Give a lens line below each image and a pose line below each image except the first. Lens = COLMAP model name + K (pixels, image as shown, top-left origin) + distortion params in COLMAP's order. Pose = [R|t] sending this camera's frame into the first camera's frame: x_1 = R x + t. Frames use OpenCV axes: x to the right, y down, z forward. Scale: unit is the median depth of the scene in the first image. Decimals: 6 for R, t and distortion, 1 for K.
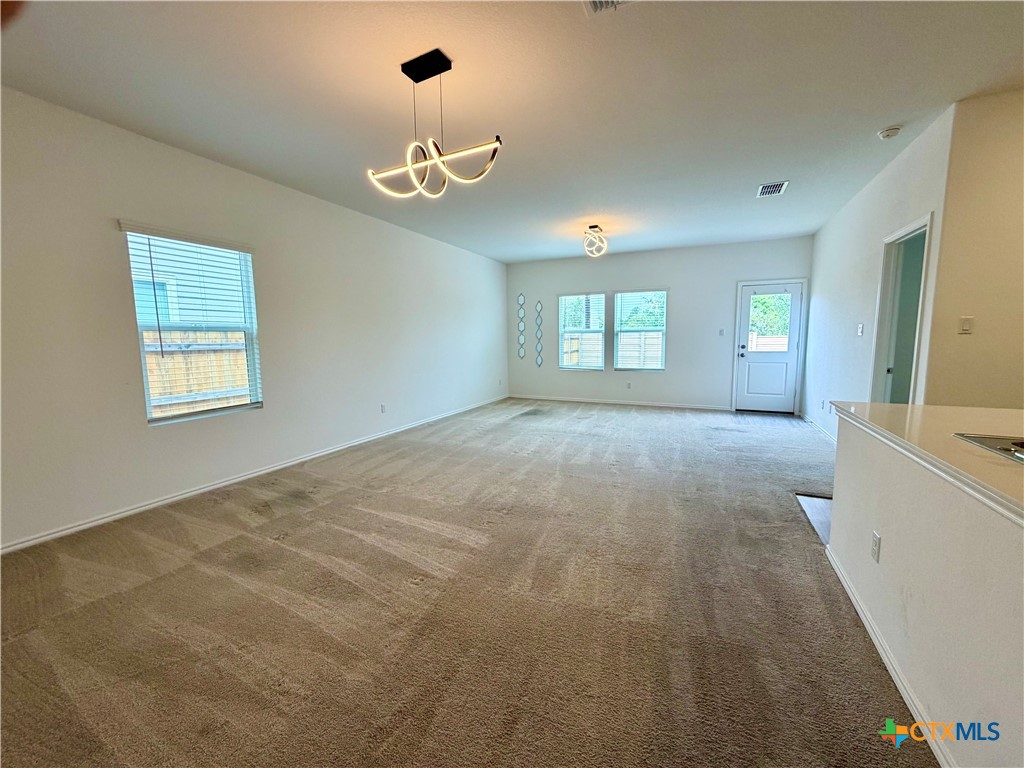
lens RADIAL K [[406.8, 0, 511.6], [0, 406.8, 383.3], [0, 0, 1]] dist [0.000239, -0.000075]
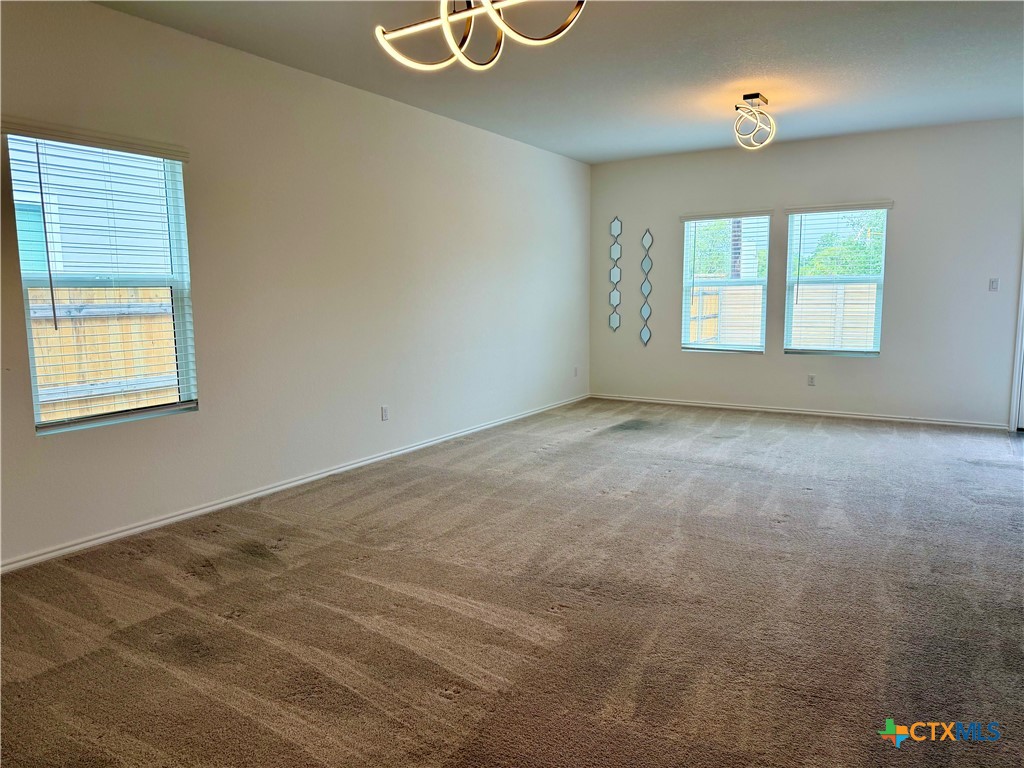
lens RADIAL K [[711.3, 0, 513.8], [0, 711.3, 387.3], [0, 0, 1]] dist [0.108411, -0.145189]
pose [[0.993777, 0.015395, -0.110321, -0.011699], [-0.012965, 0.999658, 0.022717, -0.006318], [0.110633, -0.021146, 0.993636, -0.052712]]
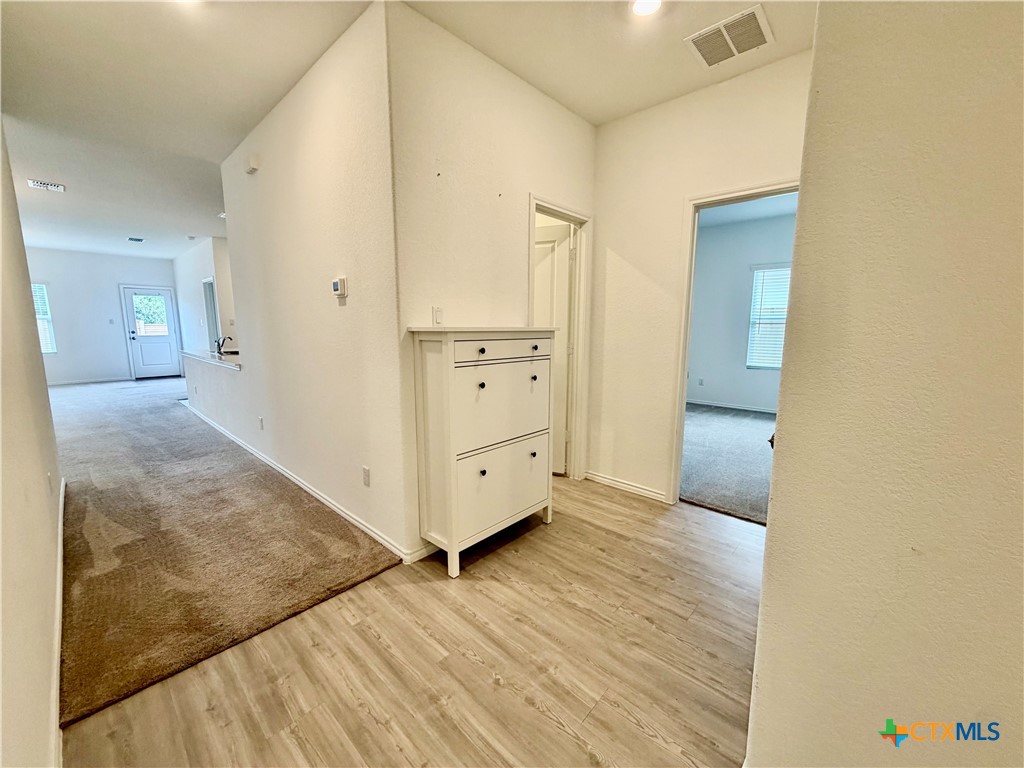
lens RADIAL K [[406.8, 0, 511.6], [0, 406.8, 383.3], [0, 0, 1]] dist [0.000239, -0.000075]
pose [[0.298865, -0.127701, 0.945713, -0.804566], [0.099641, 0.989765, 0.102161, 0.147956], [-0.949079, 0.063700, 0.308530, -1.358688]]
